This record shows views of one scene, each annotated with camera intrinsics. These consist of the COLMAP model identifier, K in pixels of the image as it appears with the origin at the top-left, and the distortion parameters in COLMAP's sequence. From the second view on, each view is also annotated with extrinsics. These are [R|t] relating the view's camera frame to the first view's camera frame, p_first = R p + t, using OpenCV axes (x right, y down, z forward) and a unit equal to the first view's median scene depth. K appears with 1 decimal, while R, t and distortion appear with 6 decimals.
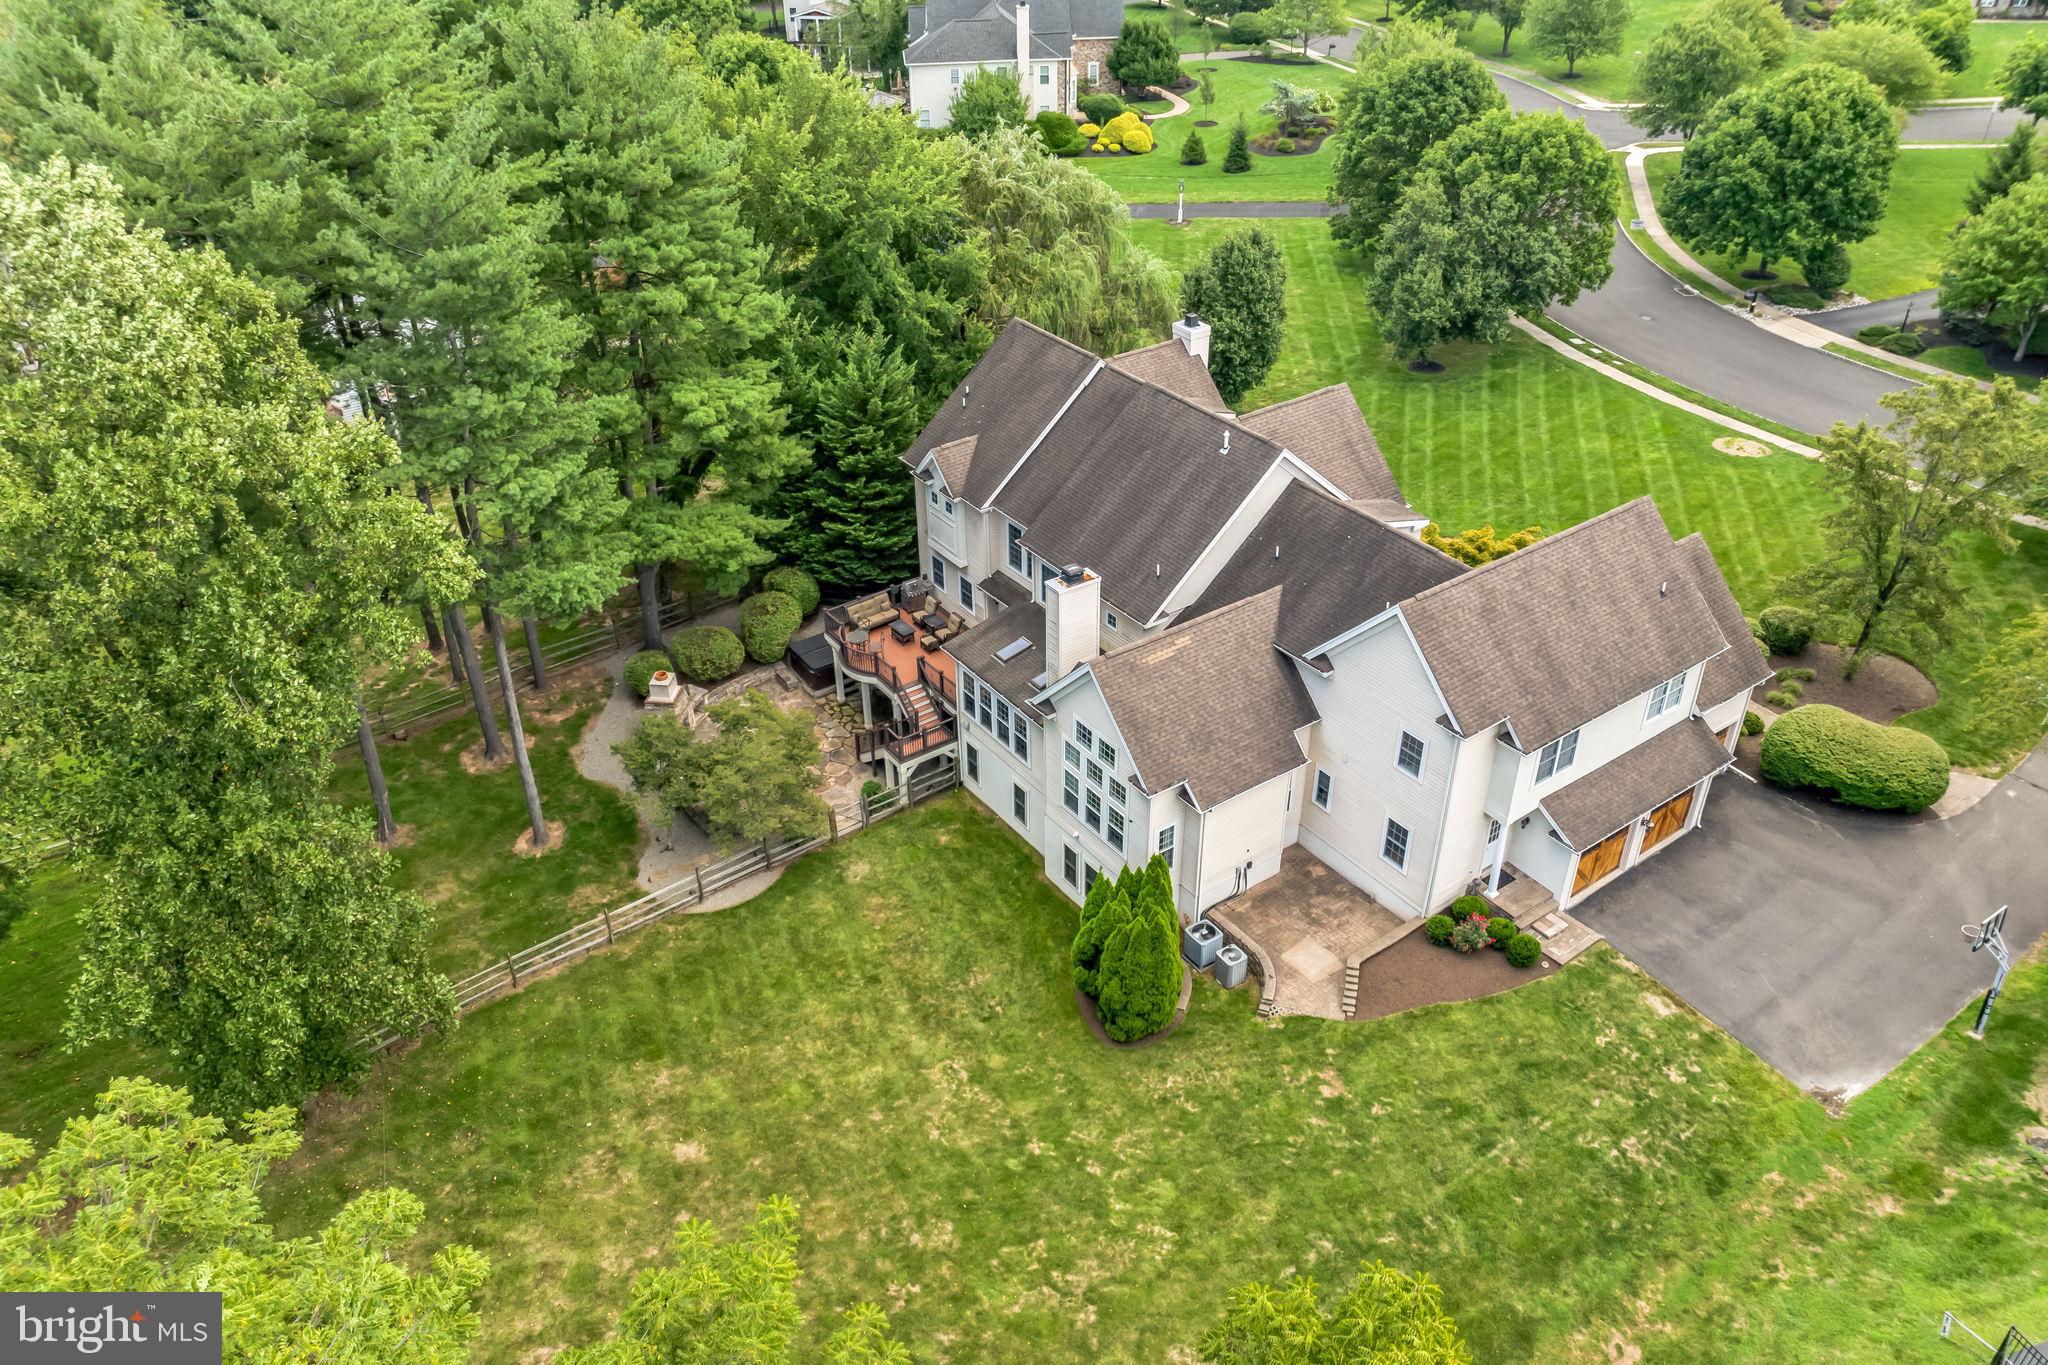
lens RADIAL K [[1481.7, 0, 1031.1], [0, 1481.7, 660.2], [0, 0, 1]] dist [-0.039396, 0.000121]
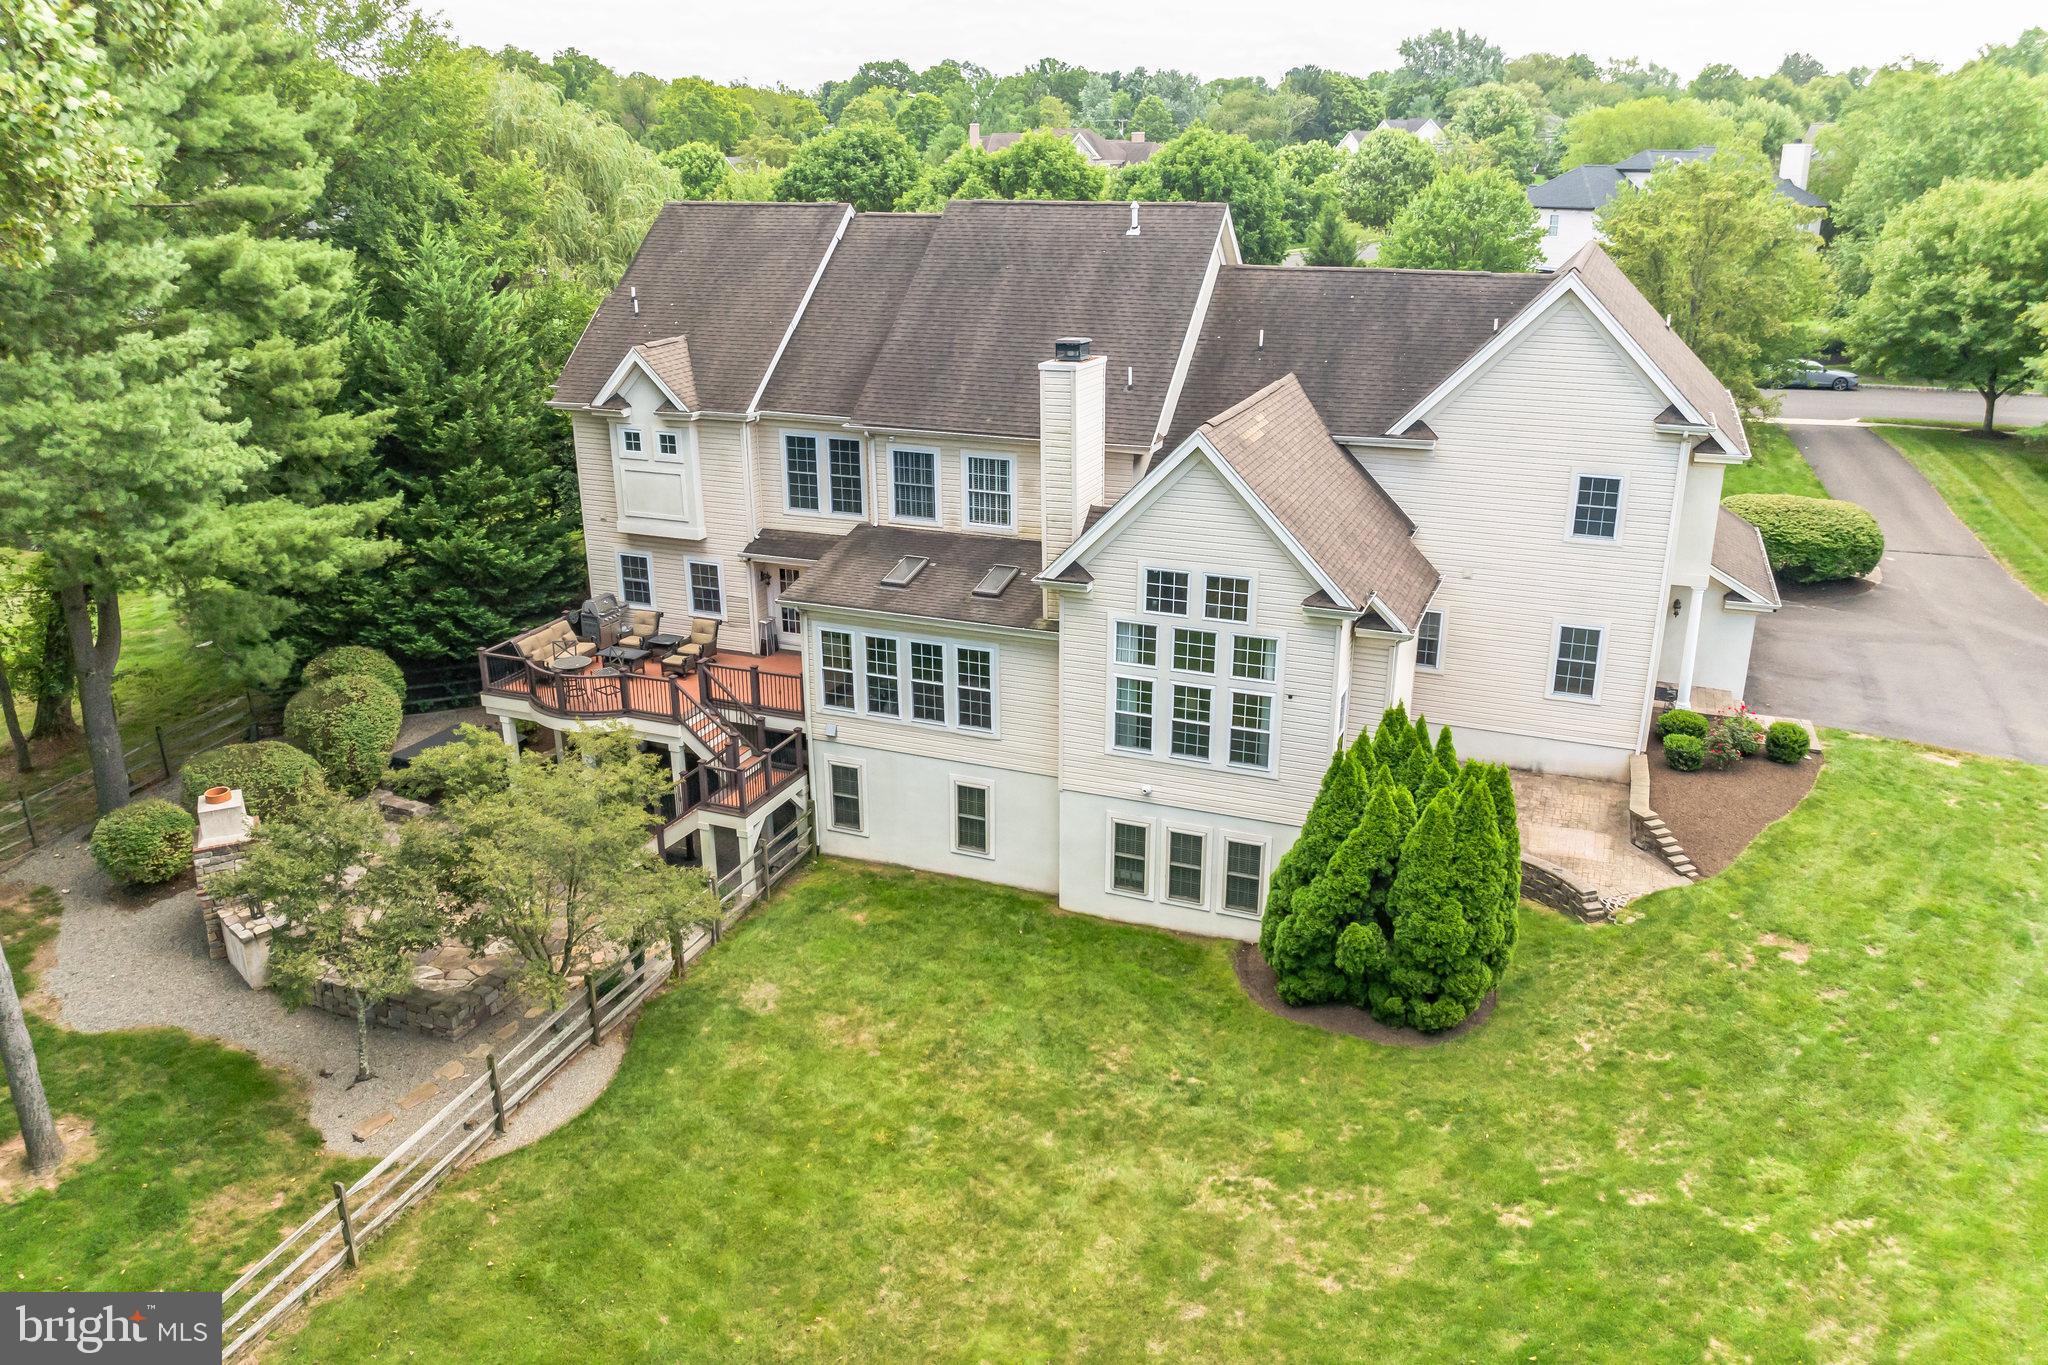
lens RADIAL K [[1481.7, 0, 1031.1], [0, 1481.7, 660.2], [0, 0, 1]] dist [-0.039396, 0.000121]
pose [[0.837607, -0.167573, 0.519936, -0.295110], [0.287515, 0.944525, -0.158765, 0.140684], [-0.464488, 0.282473, 0.839321, 0.467167]]
